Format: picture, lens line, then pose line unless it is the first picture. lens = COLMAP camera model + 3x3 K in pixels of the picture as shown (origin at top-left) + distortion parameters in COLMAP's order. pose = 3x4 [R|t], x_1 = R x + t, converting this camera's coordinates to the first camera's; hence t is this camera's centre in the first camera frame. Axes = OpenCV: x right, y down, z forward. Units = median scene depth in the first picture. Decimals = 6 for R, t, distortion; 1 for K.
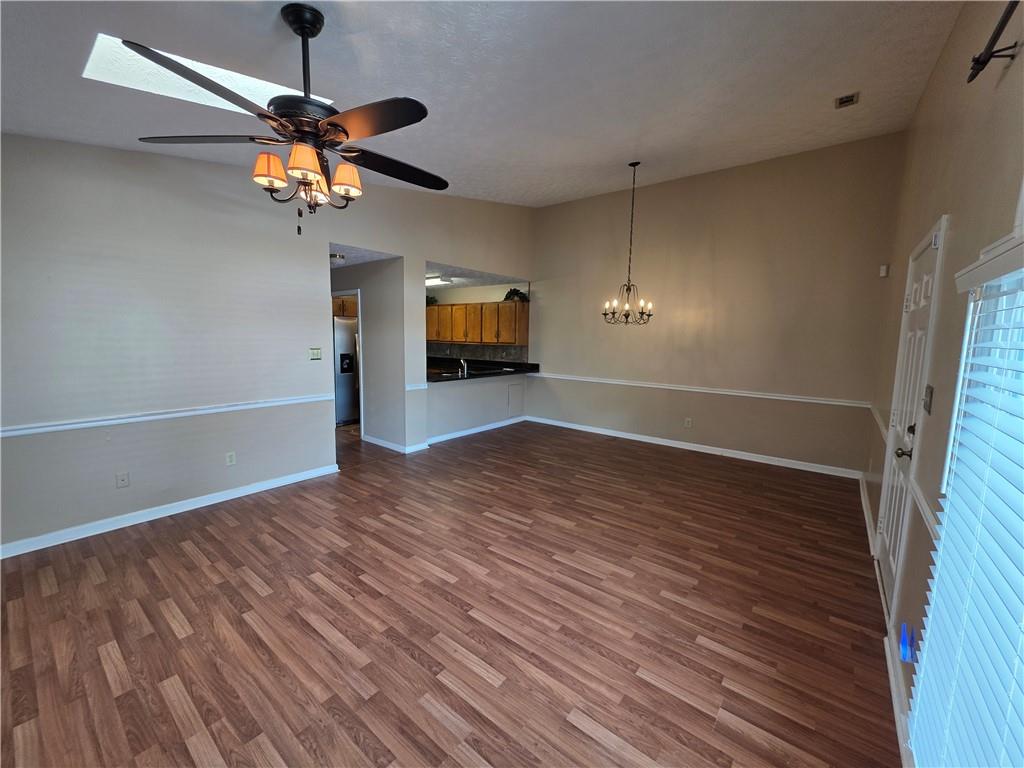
lens RADIAL K [[413.5, 0, 512.0], [0, 413.5, 384.0], [0, 0, 1]] dist [-0.000624, -0.000030]
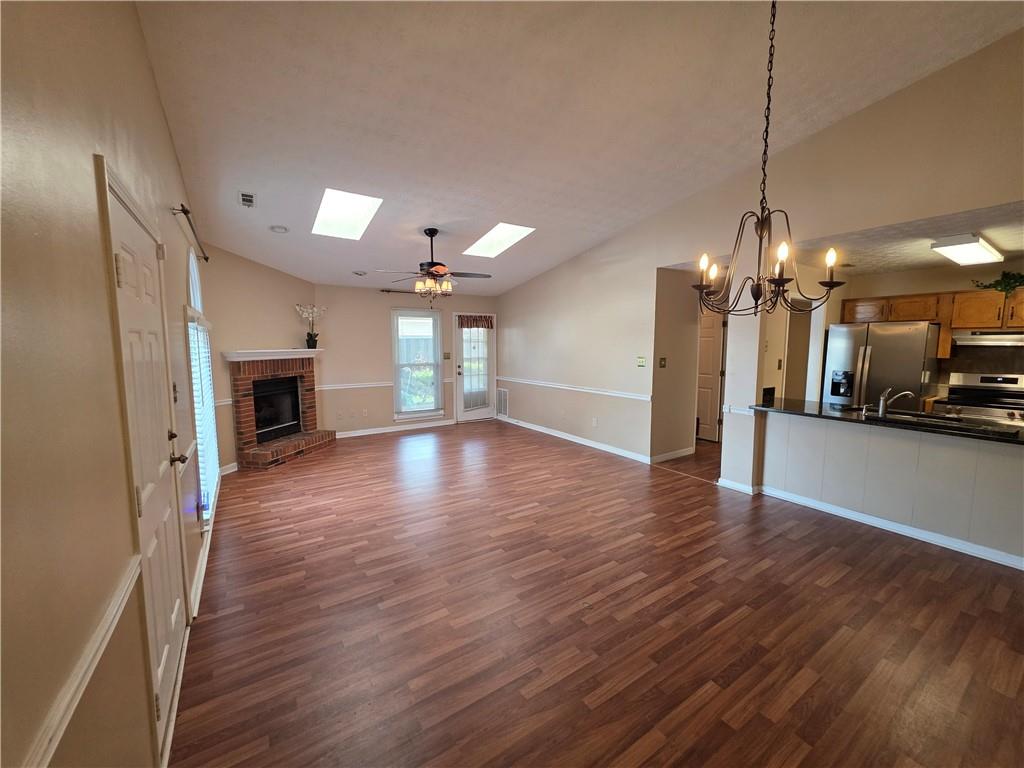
lens RADIAL K [[405.7, 0, 515.1], [0, 405.7, 382.2], [0, 0, 1]] dist [0.000135, 0.000038]
pose [[-0.316517, 0.076646, -0.945485, 1.086472], [-0.114258, 0.986393, 0.118212, -0.151982], [0.941681, 0.145445, -0.303452, 1.378177]]
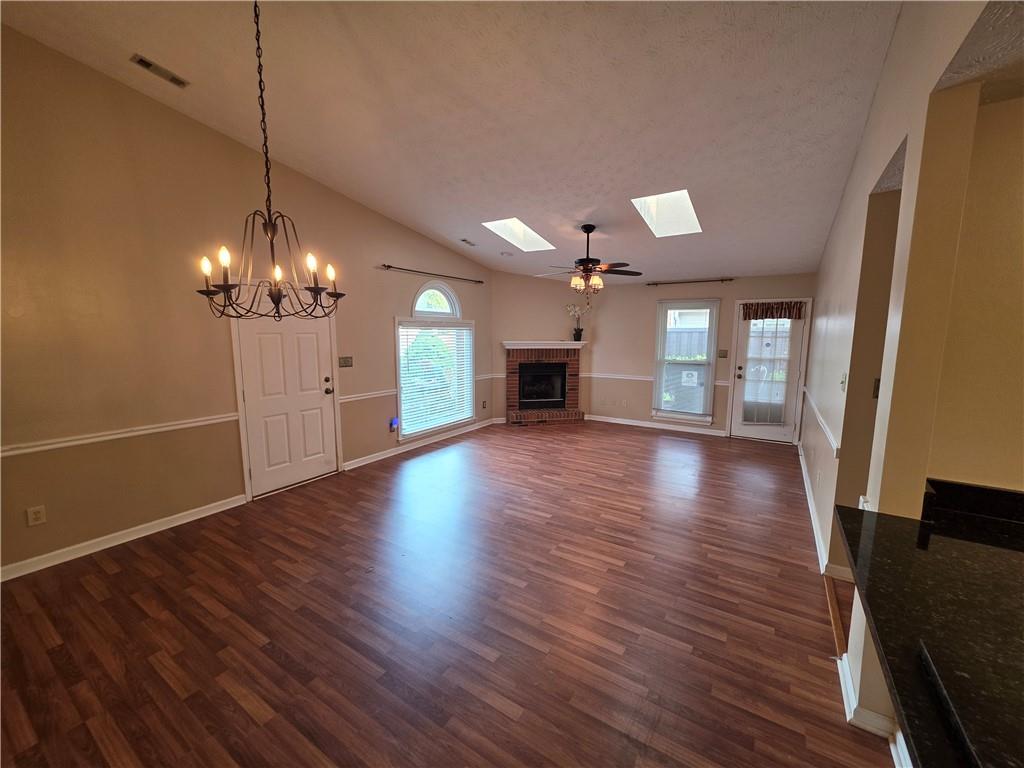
lens RADIAL K [[405.7, 0, 515.1], [0, 405.7, 382.2], [0, 0, 1]] dist [0.000135, 0.000038]
pose [[-0.994216, -0.008952, -0.107027, 0.148289], [-0.034221, 0.970984, 0.236683, -0.279499], [0.101803, 0.238977, -0.965674, 2.118083]]
